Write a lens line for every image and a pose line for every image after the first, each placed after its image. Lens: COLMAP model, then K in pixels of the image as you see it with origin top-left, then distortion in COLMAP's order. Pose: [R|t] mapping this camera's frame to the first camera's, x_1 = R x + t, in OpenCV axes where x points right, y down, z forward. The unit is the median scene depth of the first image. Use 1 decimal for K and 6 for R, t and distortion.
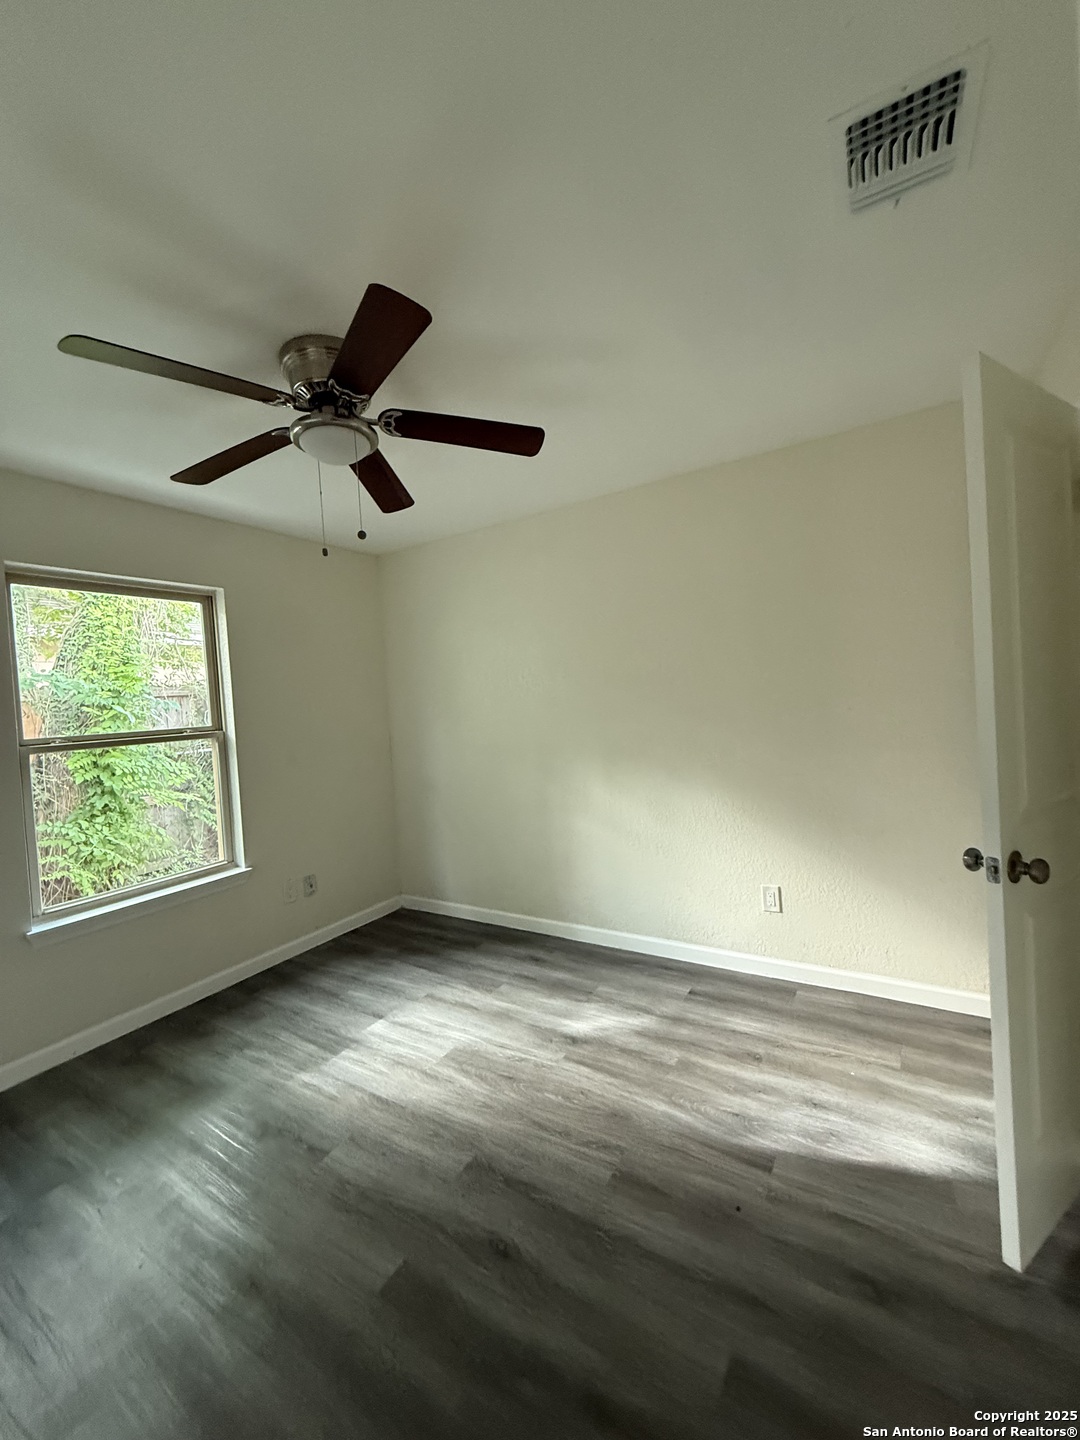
lens RADIAL K [[573.0, 0, 541.0], [0, 573.0, 714.6], [0, 0, 1]] dist [-0.001127, 0.000442]
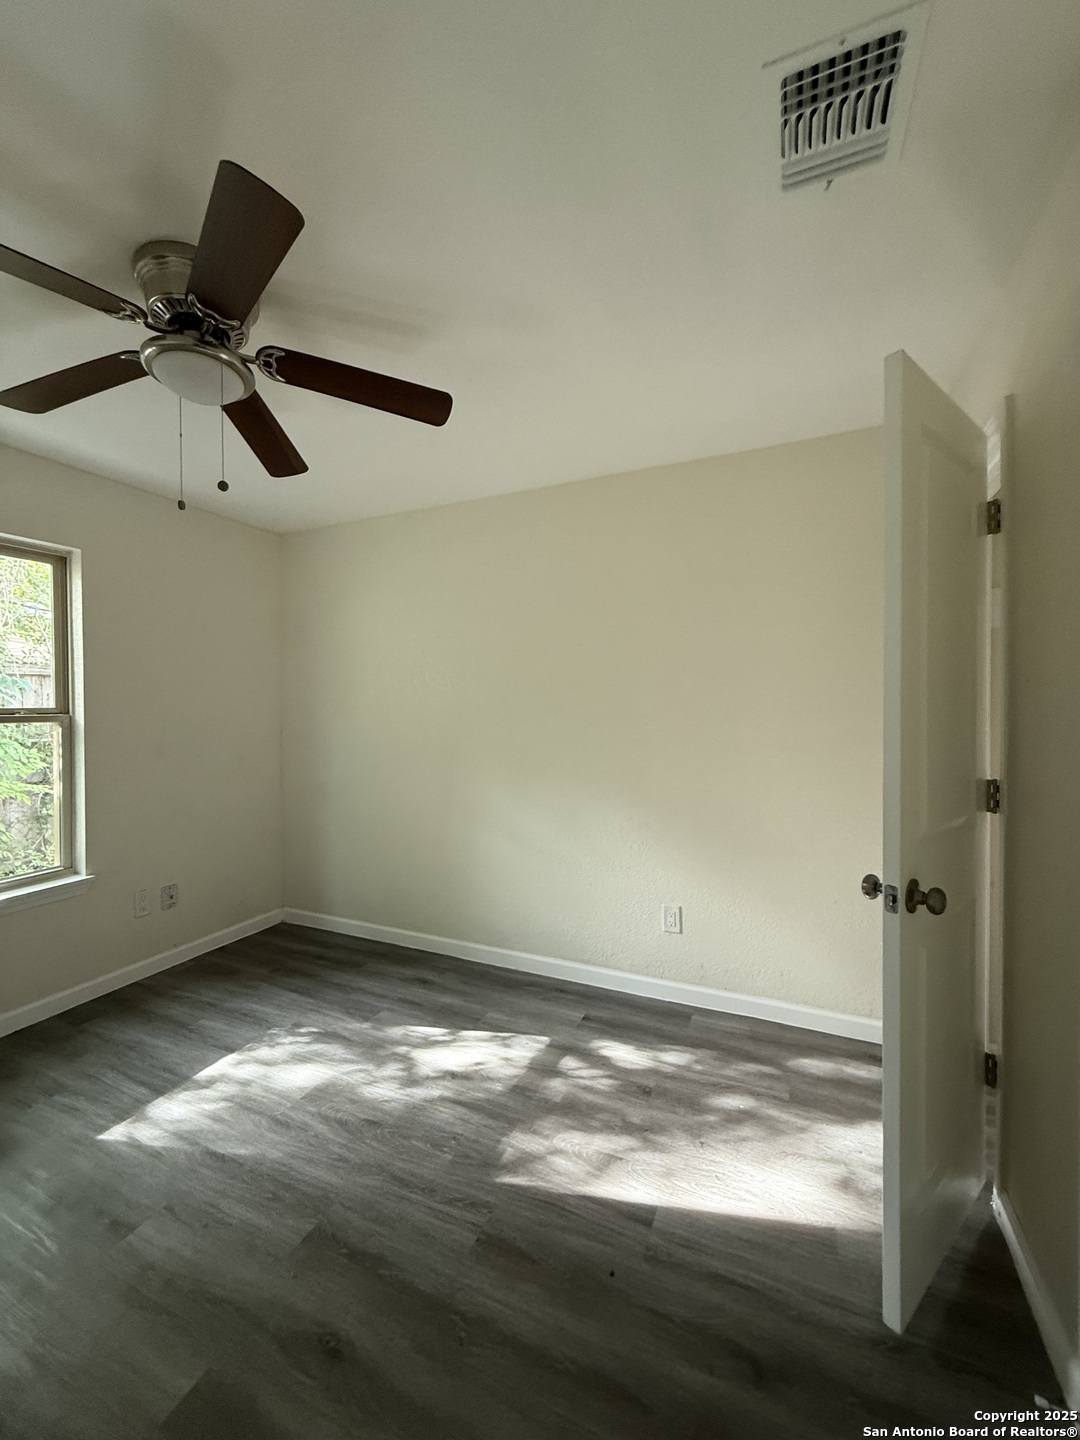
lens RADIAL K [[573.0, 0, 541.0], [0, 573.0, 714.6], [0, 0, 1]] dist [-0.001127, 0.000442]
pose [[0.989801, 0.057107, 0.130508, 0.055067], [-0.054756, 0.998268, -0.021535, 0.014434], [-0.131512, 0.014170, 0.991213, 0.095783]]
